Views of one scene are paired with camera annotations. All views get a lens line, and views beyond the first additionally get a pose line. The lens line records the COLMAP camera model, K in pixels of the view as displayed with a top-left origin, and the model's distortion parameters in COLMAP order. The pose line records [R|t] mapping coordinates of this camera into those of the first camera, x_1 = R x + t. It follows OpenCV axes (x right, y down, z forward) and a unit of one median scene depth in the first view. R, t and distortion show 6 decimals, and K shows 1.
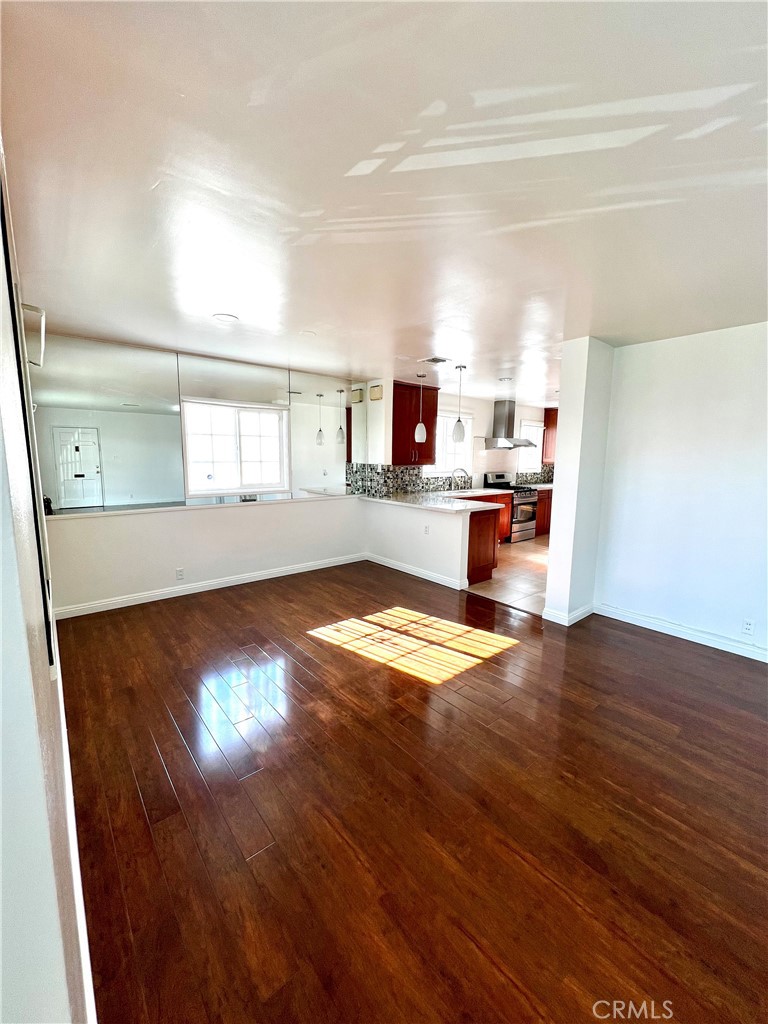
lens RADIAL K [[409.0, 0, 385.0], [0, 409.0, 511.0], [0, 0, 1]] dist [-0.001745, 0.000042]
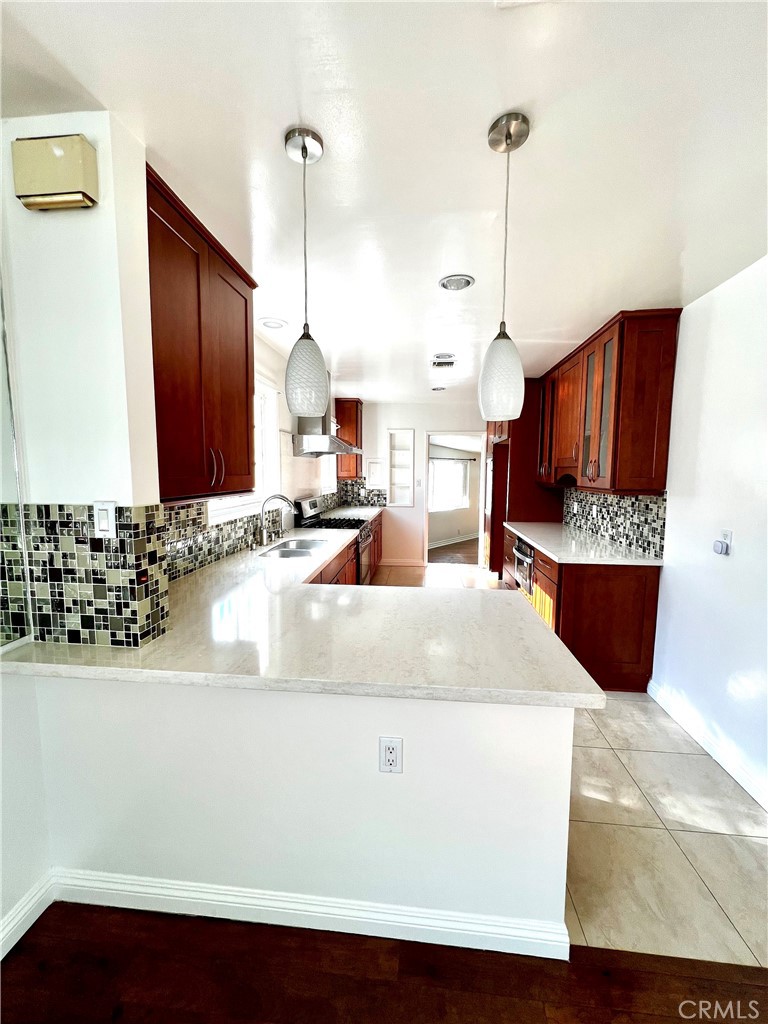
lens RADIAL K [[409.0, 0, 382.6], [0, 409.0, 512.2], [0, 0, 1]] dist [-0.001745, 0.000042]
pose [[0.715957, -0.080999, 0.693430, -0.057864], [0.100614, 0.994849, 0.012325, -0.094159], [-0.690856, 0.060945, 0.720419, 0.706106]]
